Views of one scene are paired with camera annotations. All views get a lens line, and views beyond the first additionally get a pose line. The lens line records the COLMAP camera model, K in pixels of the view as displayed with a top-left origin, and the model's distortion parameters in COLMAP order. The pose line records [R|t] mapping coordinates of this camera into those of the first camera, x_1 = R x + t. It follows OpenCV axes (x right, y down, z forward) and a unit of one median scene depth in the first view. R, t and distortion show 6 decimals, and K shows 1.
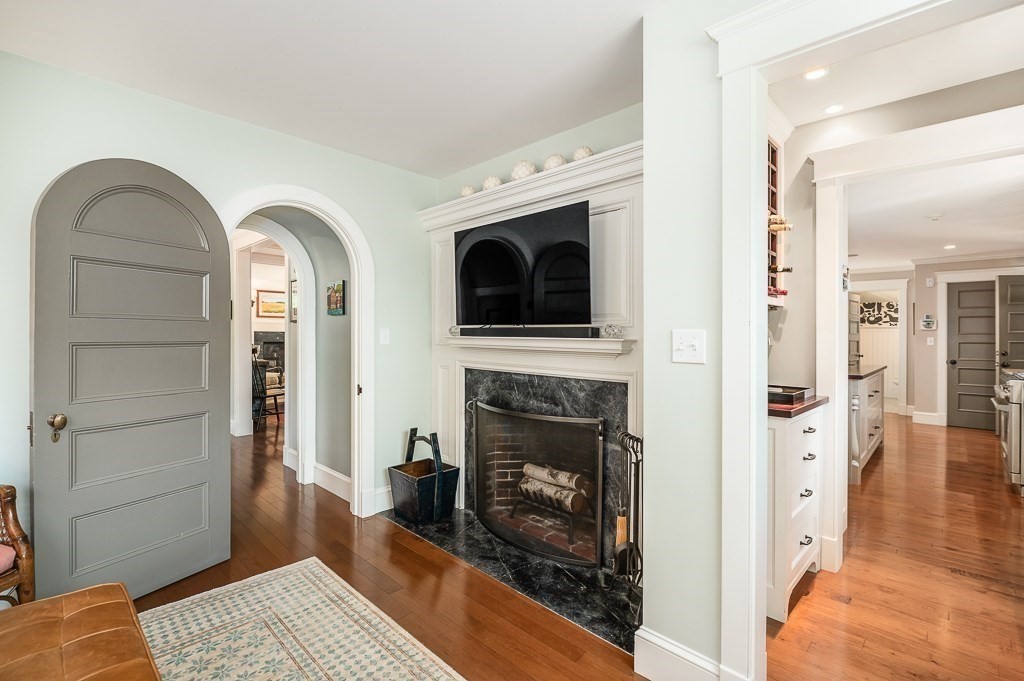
lens RADIAL K [[446.3, 0, 516.0], [0, 446.3, 334.9], [0, 0, 1]] dist [0.021202, -0.002708]
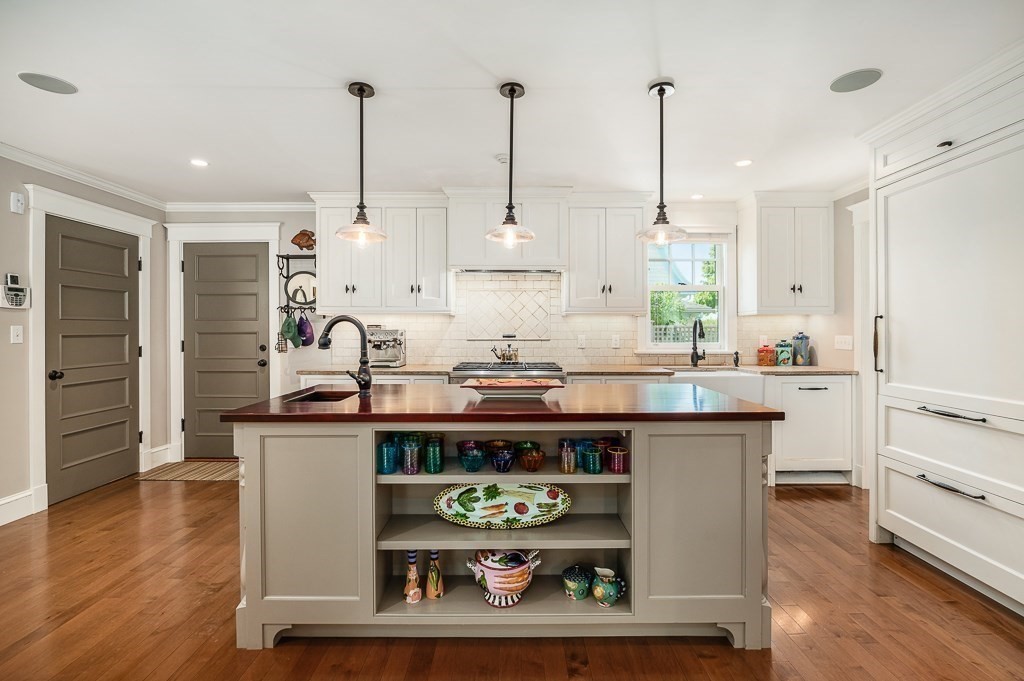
lens RADIAL K [[446.3, 0, 510.8], [0, 446.3, 331.0], [0, 0, 1]] dist [0.021202, -0.002708]
pose [[-0.672147, 0.000120, 0.740418, 0.253214], [0.001998, 0.999997, 0.001651, 0.011157], [-0.740415, 0.002589, -0.672145, 0.961549]]
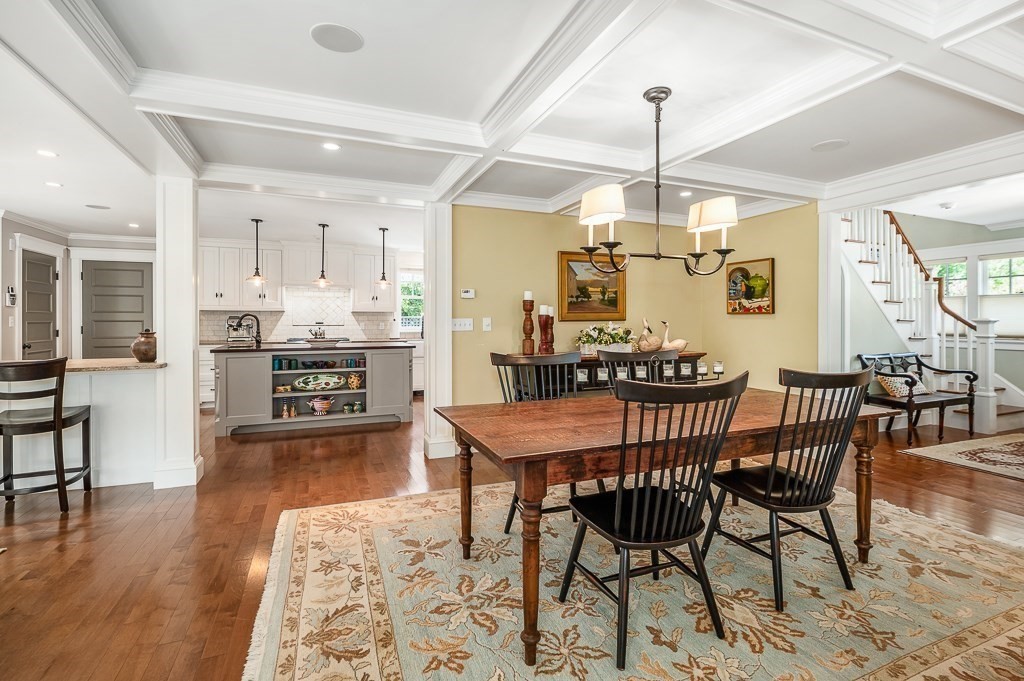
lens RADIAL K [[467.5, 0, 512.9], [0, 467.5, 321.8], [0, 0, 1]] dist [-0.012361, -0.000295]
pose [[-0.910333, -0.001132, 0.413874, -0.190837], [0.000480, 0.999993, 0.003792, 0.011928], [-0.413876, 0.003650, -0.910326, 1.390121]]
